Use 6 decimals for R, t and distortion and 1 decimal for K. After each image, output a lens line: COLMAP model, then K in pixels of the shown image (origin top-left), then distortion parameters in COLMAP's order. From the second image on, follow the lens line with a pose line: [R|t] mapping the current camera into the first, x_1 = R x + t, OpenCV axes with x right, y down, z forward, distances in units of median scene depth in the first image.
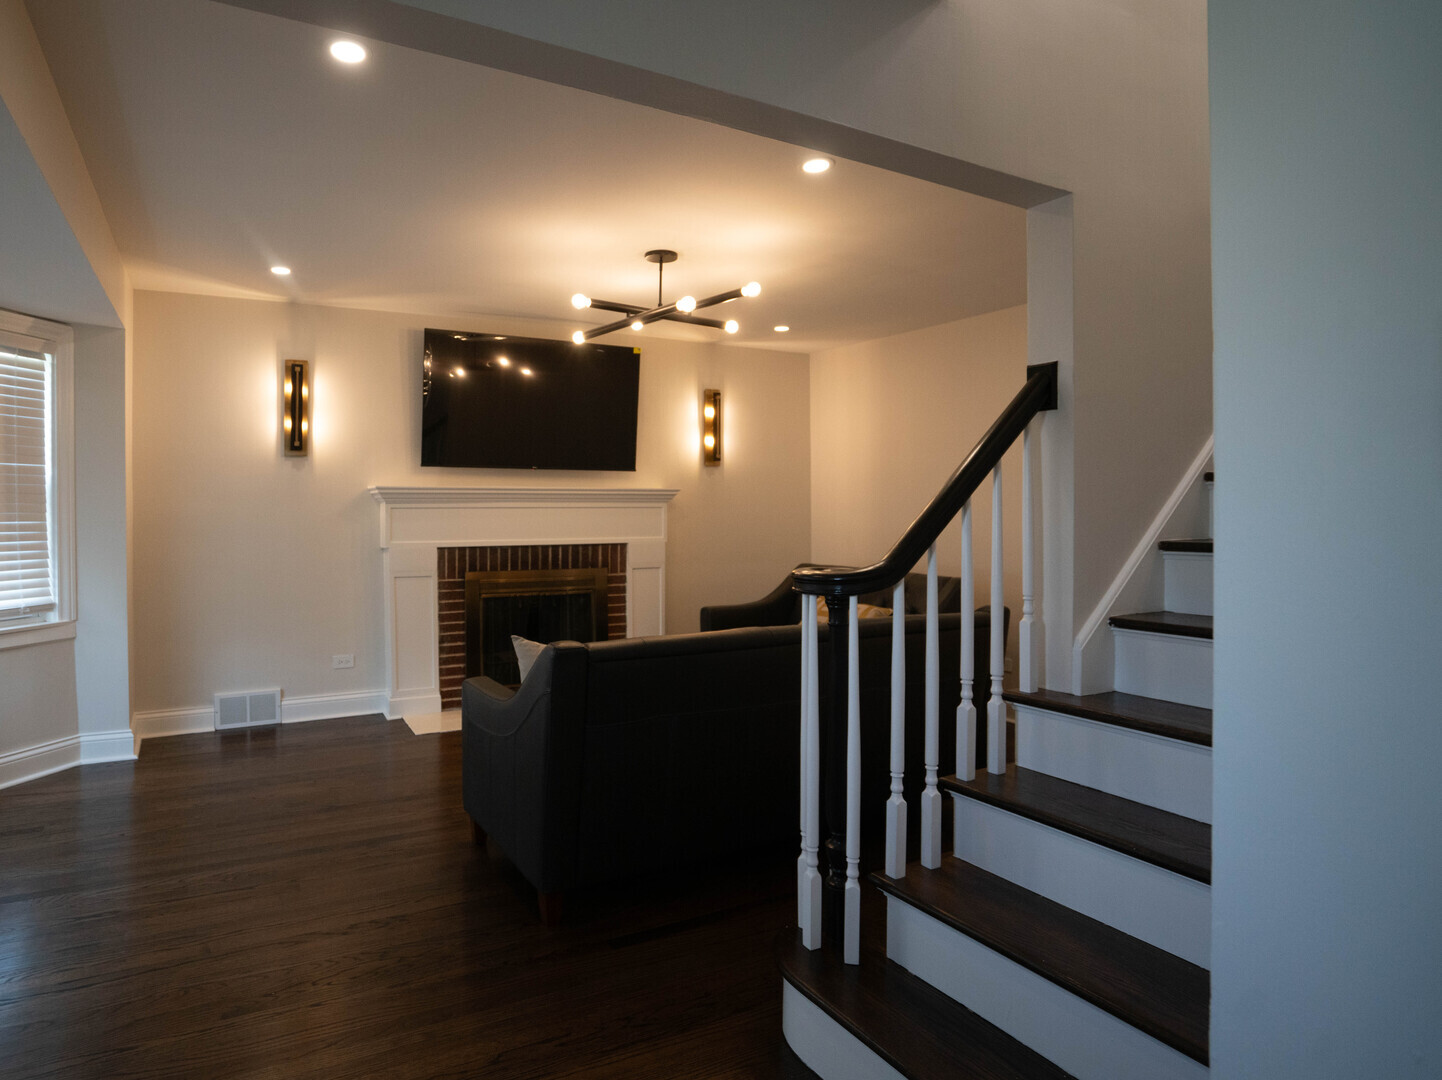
lens RADIAL K [[836.5, 0, 679.4], [0, 836.5, 531.0], [0, 0, 1]] dist [-0.001671, 0.000108]
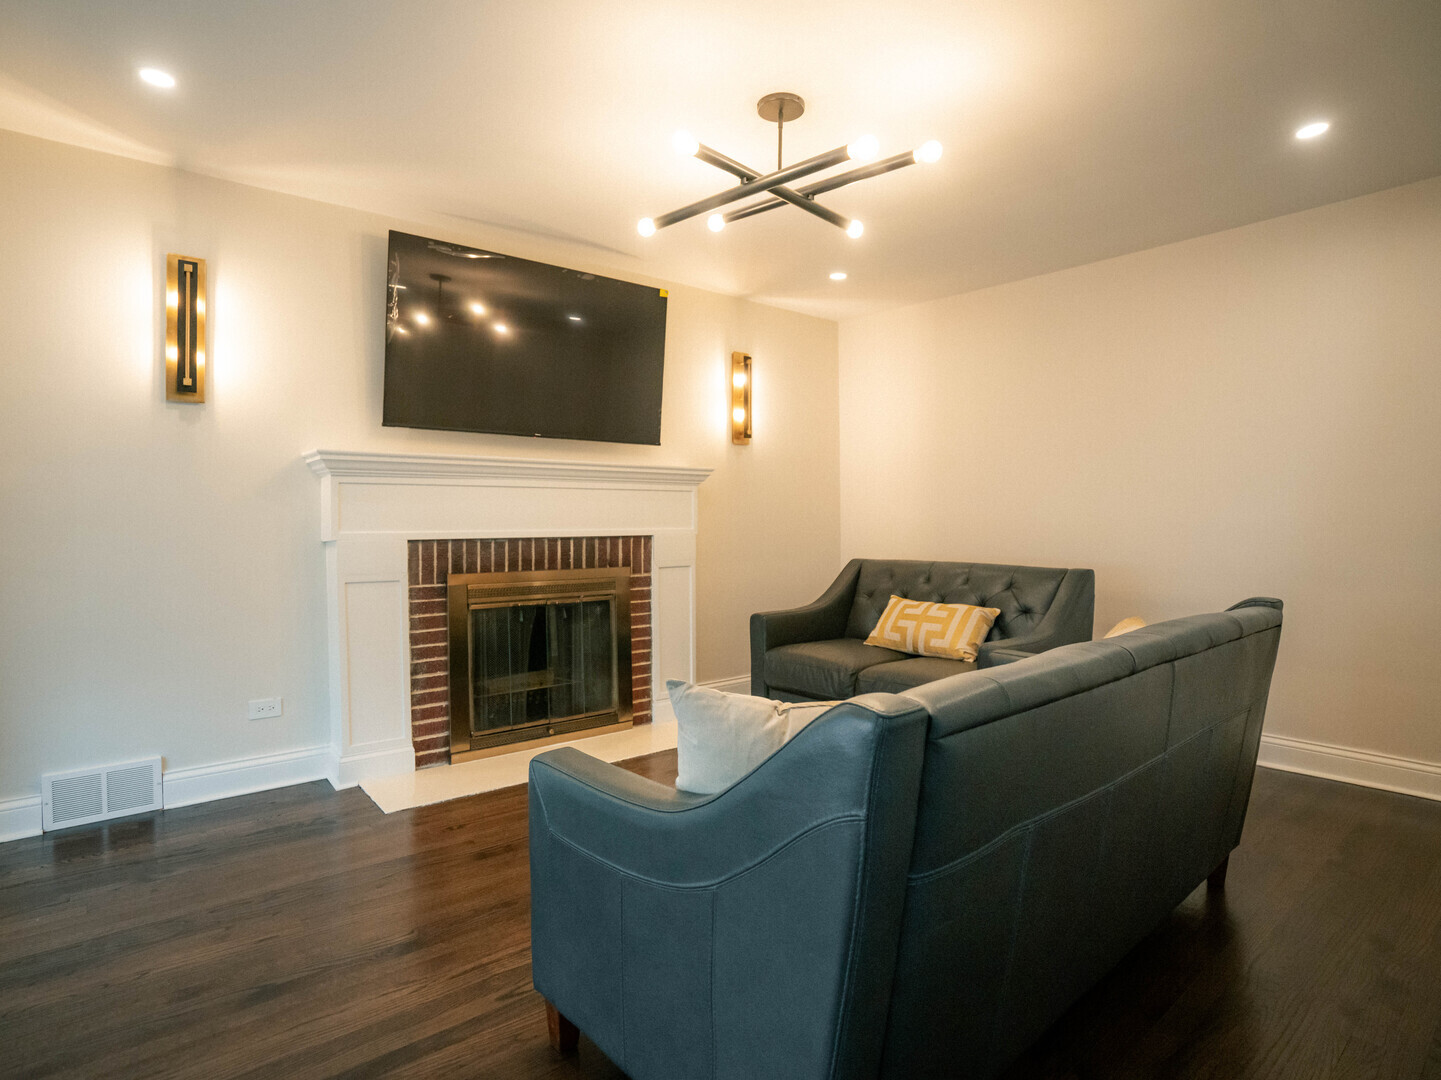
lens RADIAL K [[769.7, 0, 739.6], [0, 769.7, 536.3], [0, 0, 1]] dist [-0.020990, 0.012435]
pose [[0.979986, -0.006462, 0.198960, -0.141953], [0.007157, 0.999971, -0.002776, 0.020123], [-0.198936, 0.004144, 0.980004, 0.303800]]
